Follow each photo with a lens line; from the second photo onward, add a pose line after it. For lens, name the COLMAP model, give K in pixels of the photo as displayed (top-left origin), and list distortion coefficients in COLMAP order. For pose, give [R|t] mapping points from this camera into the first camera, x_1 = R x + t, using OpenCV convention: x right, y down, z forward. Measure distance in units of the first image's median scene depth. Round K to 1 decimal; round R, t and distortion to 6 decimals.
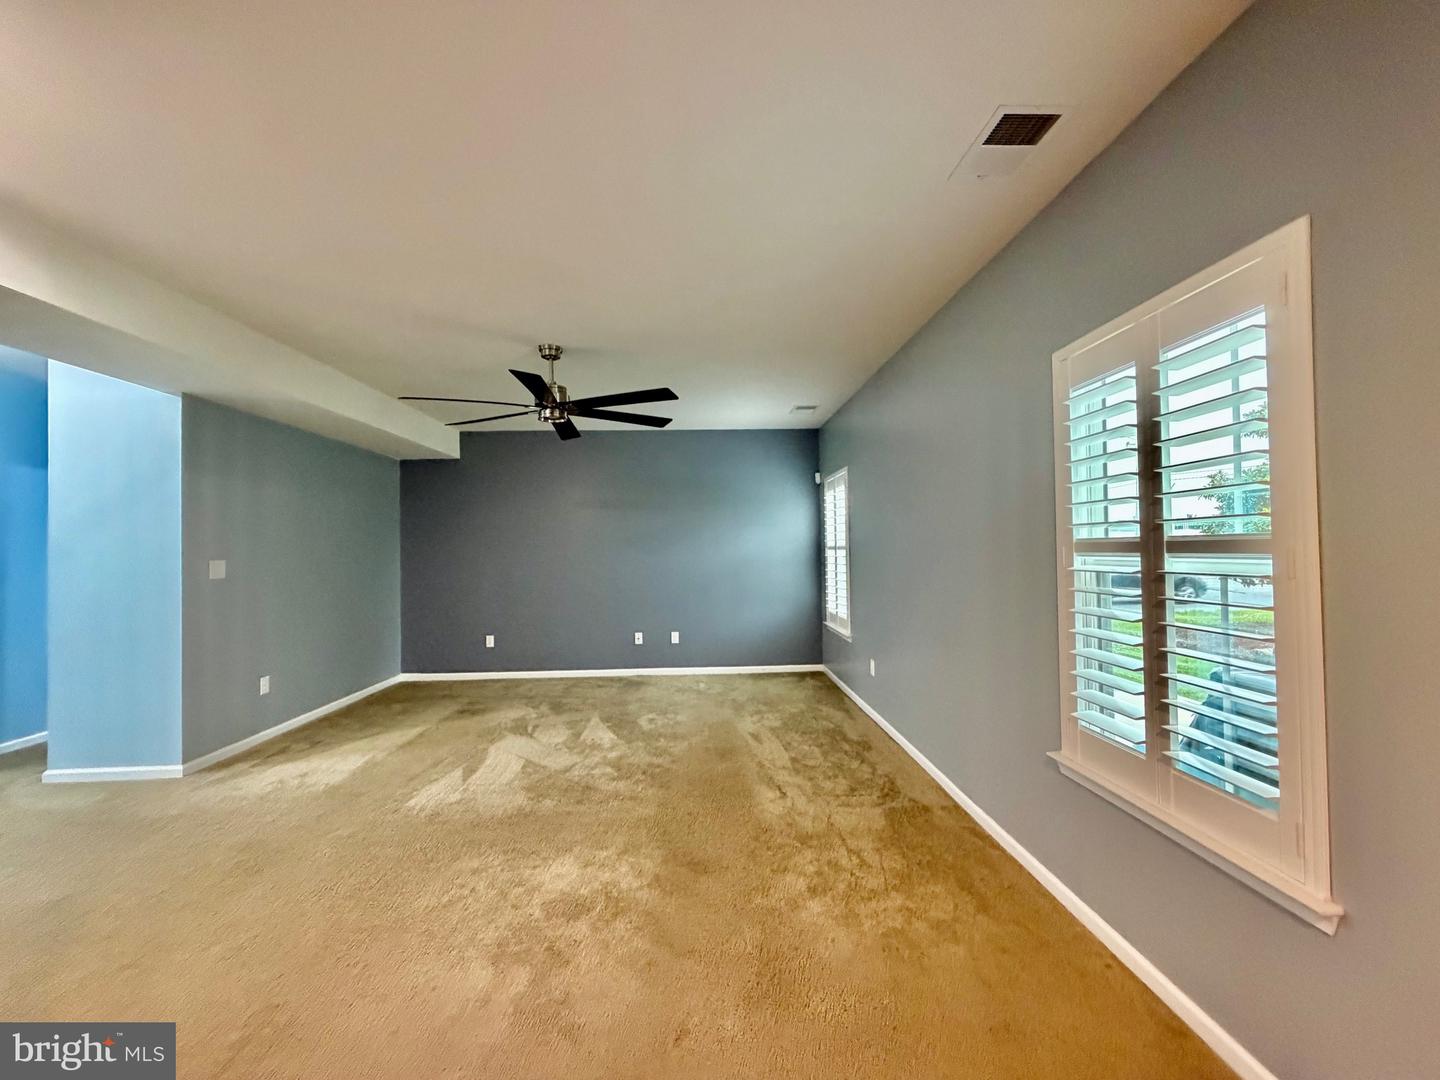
lens RADIAL K [[575.6, 0, 719.1], [0, 575.6, 541.3], [0, 0, 1]] dist [-0.000453, 0.000233]
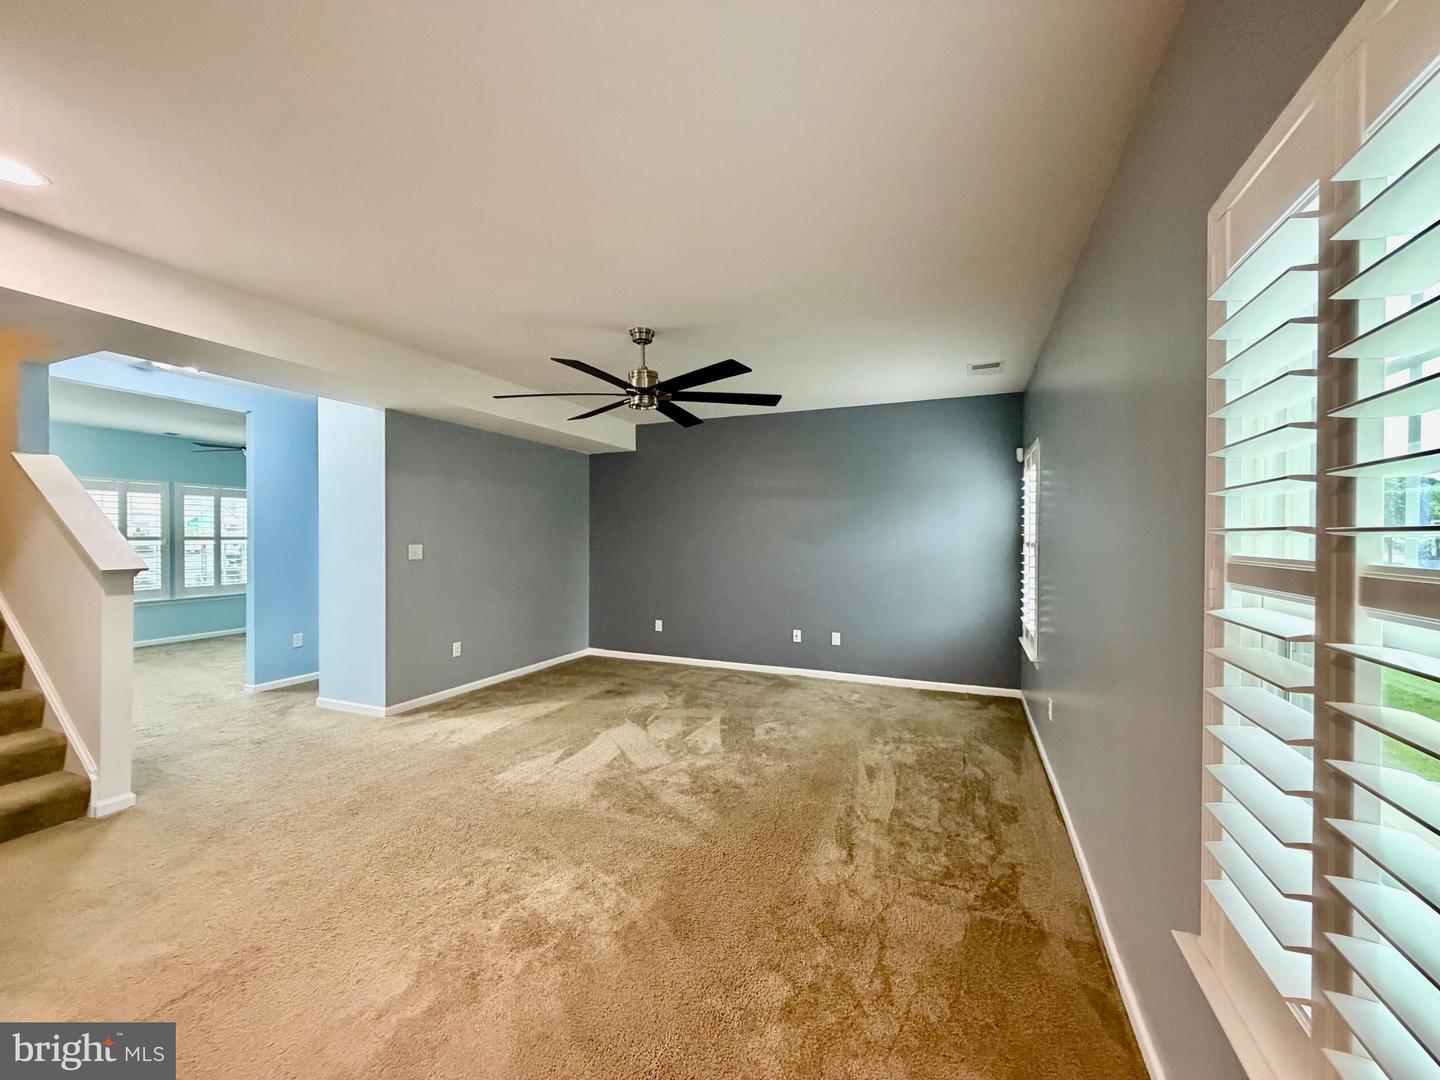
lens RADIAL K [[575.6, 0, 717.5], [0, 575.6, 541.5], [0, 0, 1]] dist [-0.000453, 0.000233]
pose [[0.901523, 0.022269, -0.432158, 0.239306], [-0.010995, 0.999531, 0.028568, -0.015364], [0.432592, -0.021003, 0.901345, 0.182022]]
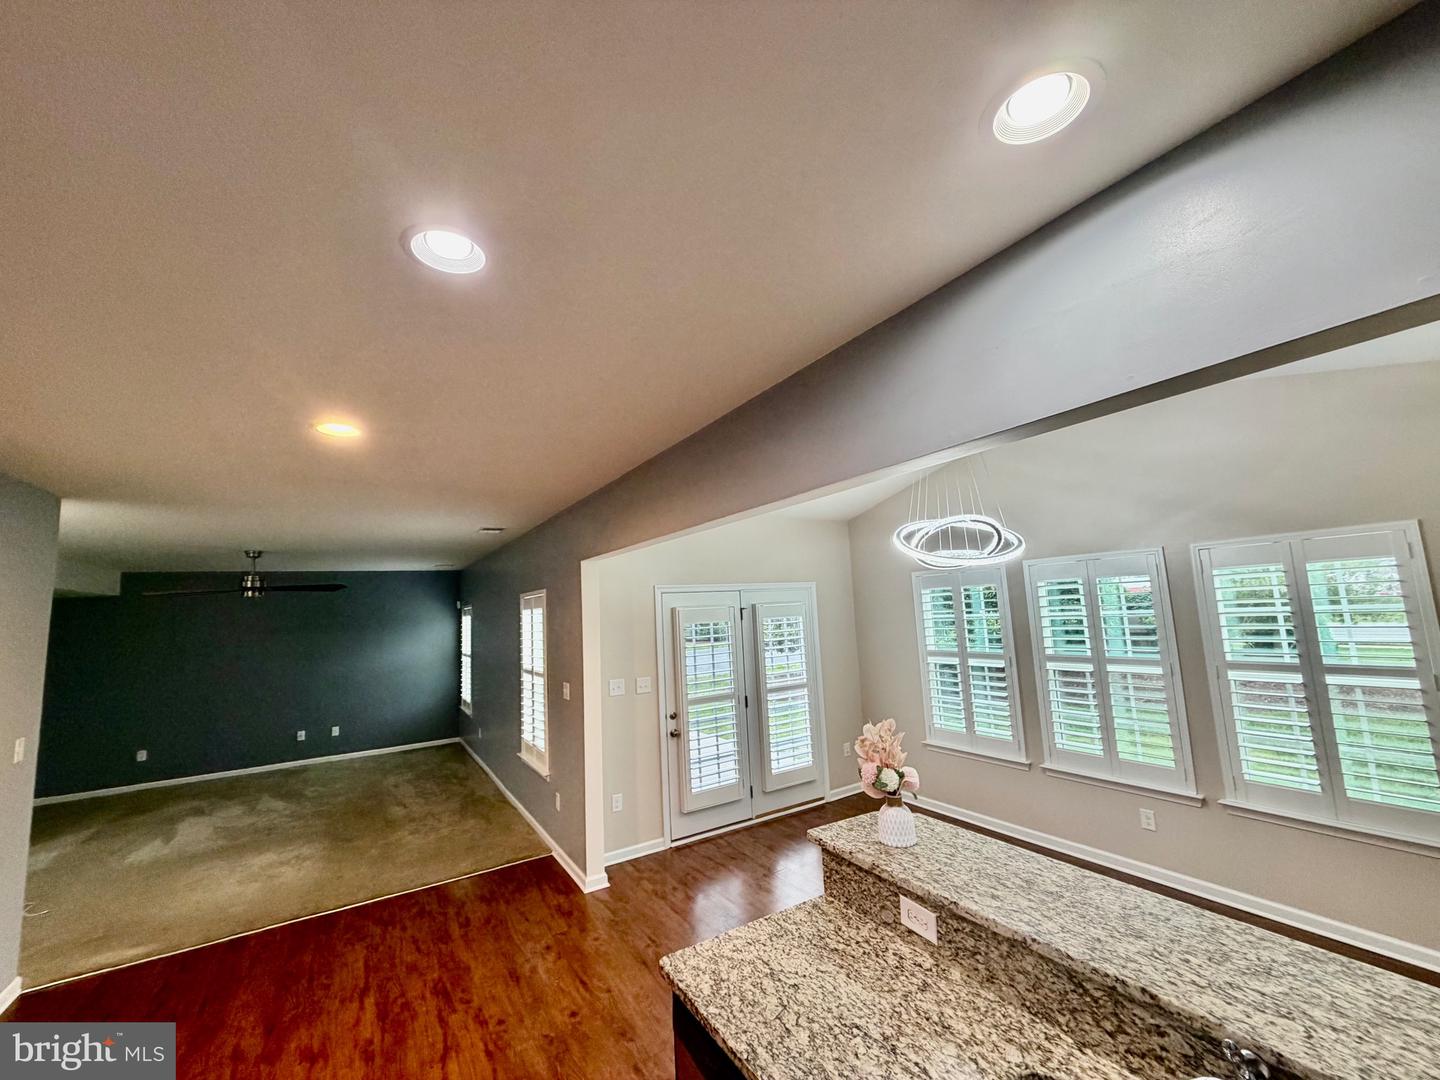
lens RADIAL K [[575.6, 0, 724.5], [0, 575.6, 541.7], [0, 0, 1]] dist [-0.000453, 0.000233]
pose [[0.867551, 0.031517, 0.496349, 0.046050], [0.029445, 0.992985, -0.114518, -0.140387], [-0.496477, 0.113965, 0.860536, -1.018285]]
